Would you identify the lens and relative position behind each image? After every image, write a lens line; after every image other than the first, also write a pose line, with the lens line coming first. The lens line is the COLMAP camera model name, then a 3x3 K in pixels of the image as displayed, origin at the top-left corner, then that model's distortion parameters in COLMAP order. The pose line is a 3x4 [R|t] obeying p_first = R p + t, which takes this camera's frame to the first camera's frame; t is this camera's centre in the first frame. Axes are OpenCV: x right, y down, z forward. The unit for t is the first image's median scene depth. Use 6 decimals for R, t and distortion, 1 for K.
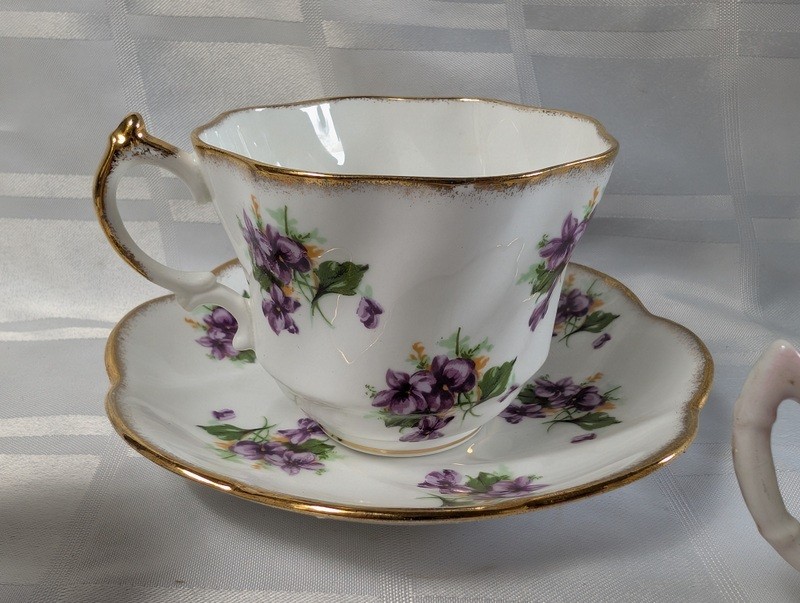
lens RADIAL K [[824.9, 0, 400.0], [0, 824.9, 301.5], [0, 0, 1]] dist [-0.016219, 0.050497]
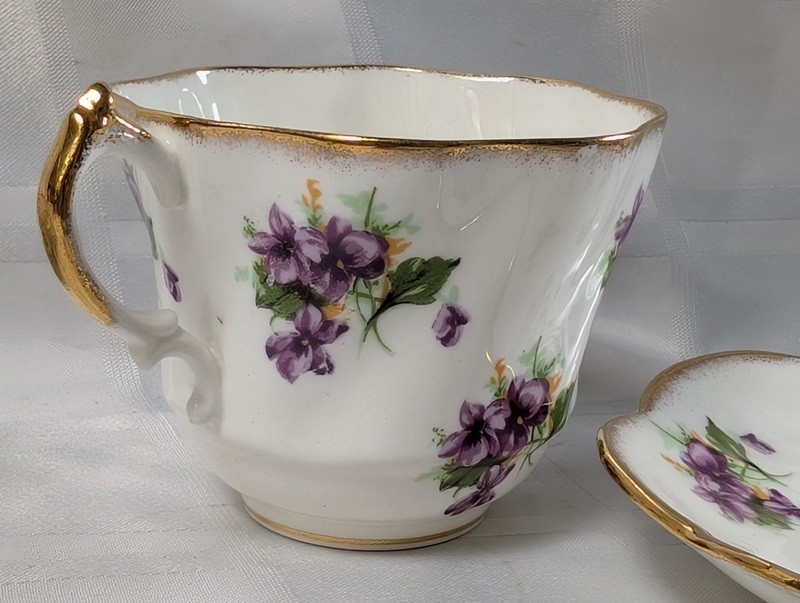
lens RADIAL K [[1559.1, 0, 398.5], [0, 1559.1, 328.2], [0, 0, 1]] dist [-0.066470, 0.303927]
pose [[0.891512, -0.097134, 0.442460, -0.688475], [0.143332, 0.987044, -0.072113, 0.109170], [-0.429723, 0.127708, 0.893884, -0.264674]]
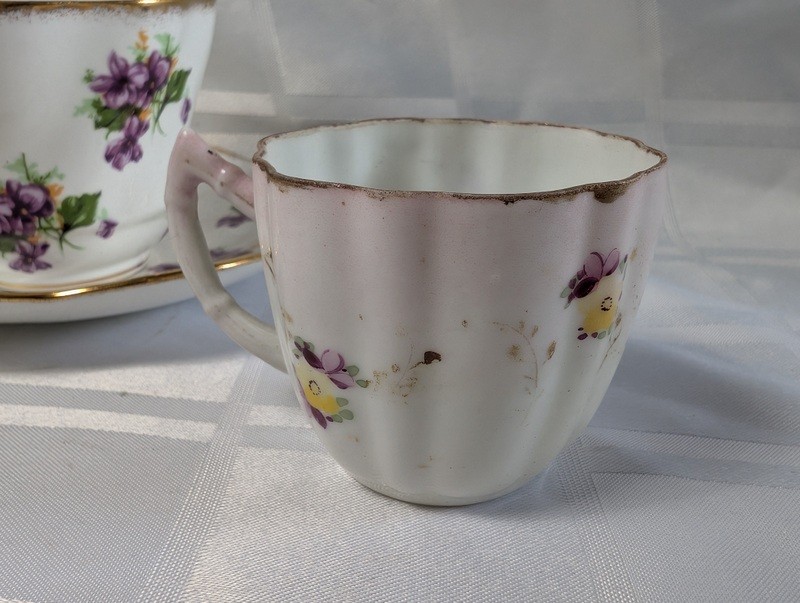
lens RADIAL K [[824.9, 0, 400.0], [0, 824.9, 301.5], [0, 0, 1]] dist [-0.016219, 0.050497]
pose [[0.997974, 0.024101, -0.058876, 0.649174], [-0.024746, 0.999641, -0.010248, 0.229702], [0.058608, 0.011684, 0.998213, -0.103827]]
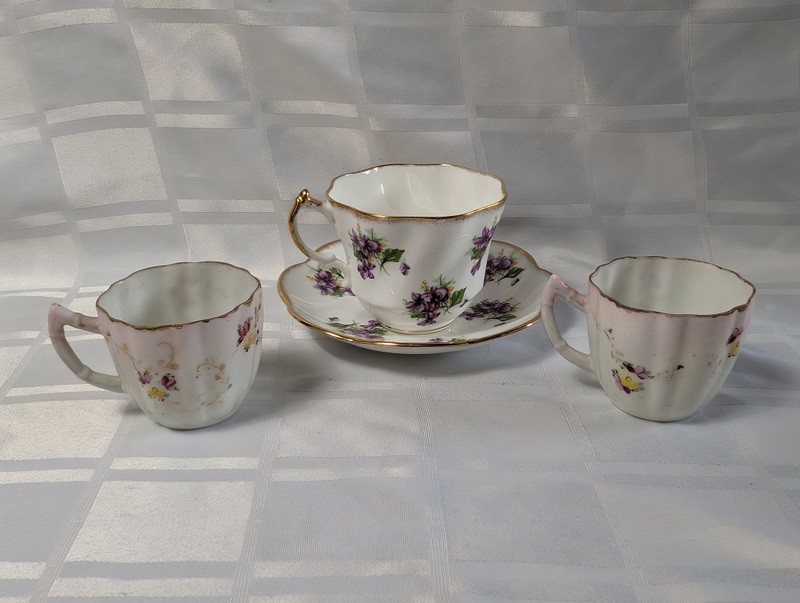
lens RADIAL K [[824.9, 0, 400.0], [0, 824.9, 301.5], [0, 0, 1]] dist [-0.016219, 0.050497]
pose [[0.999728, -0.023293, 0.001221, -0.053863], [0.023222, 0.998870, 0.041465, 0.007809], [-0.002185, -0.041425, 0.999139, -1.409268]]
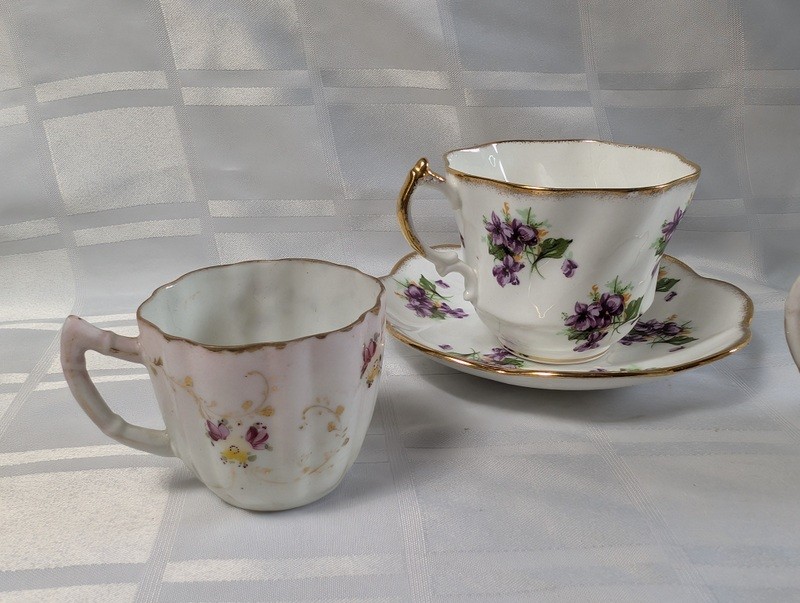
lens RADIAL K [[824.9, 0, 400.0], [0, 824.9, 301.5], [0, 0, 1]] dist [-0.016219, 0.050497]
pose [[0.997908, -0.039630, 0.051083, -0.461007], [0.041167, 0.998720, -0.029401, 0.114691], [-0.049853, 0.031443, 0.998262, -0.679131]]
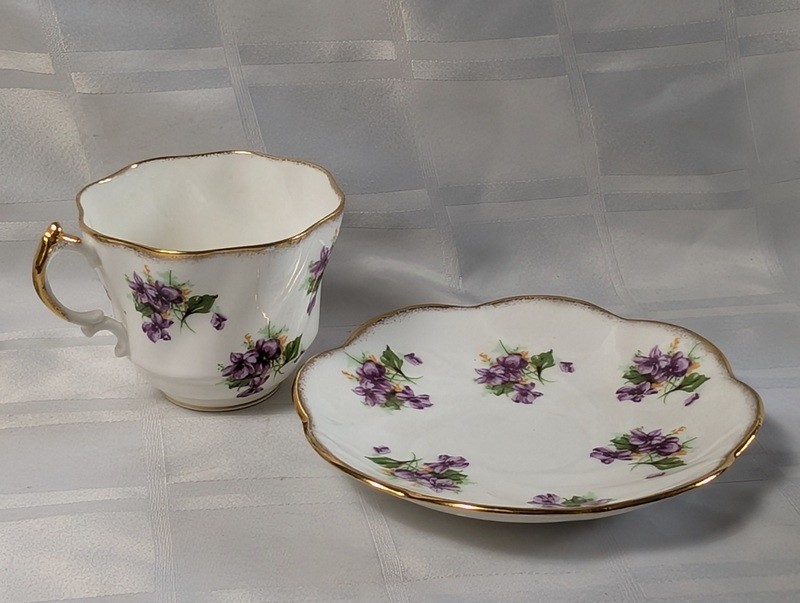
lens RADIAL K [[1559.1, 0, 398.5], [0, 1559.1, 328.2], [0, 0, 1]] dist [-0.066470, 0.303927]
pose [[0.950906, -0.156668, 0.266895, -0.518683], [0.137400, 0.986462, 0.089520, -0.199340], [-0.277306, -0.048454, 0.959559, -2.087500]]
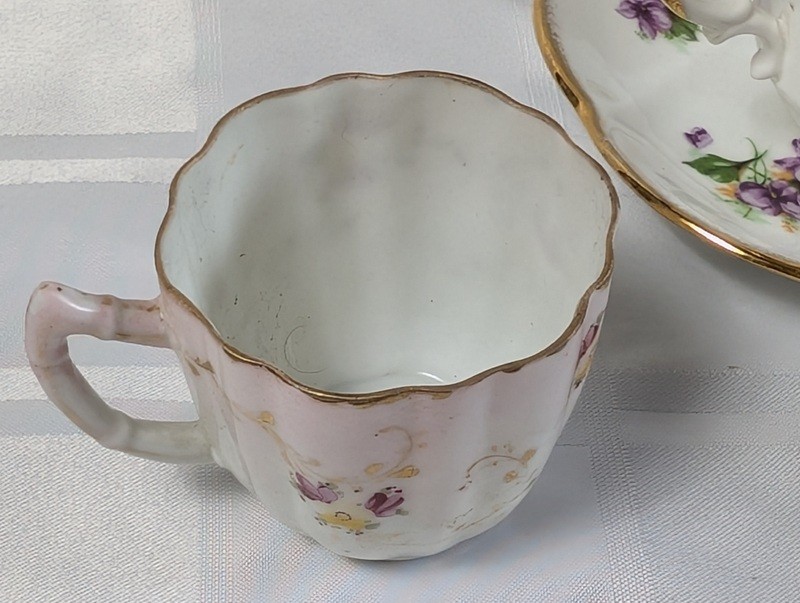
lens RADIAL K [[2000.9, 0, 400.0], [0, 2000.9, 301.5], [0, 0, 1]] dist [0.011812, 0.292199]
pose [[0.999902, -0.007897, 0.011529, -0.629693], [0.002270, 0.905870, 0.423549, -0.628781], [-0.013789, -0.423481, 0.905800, -0.912385]]
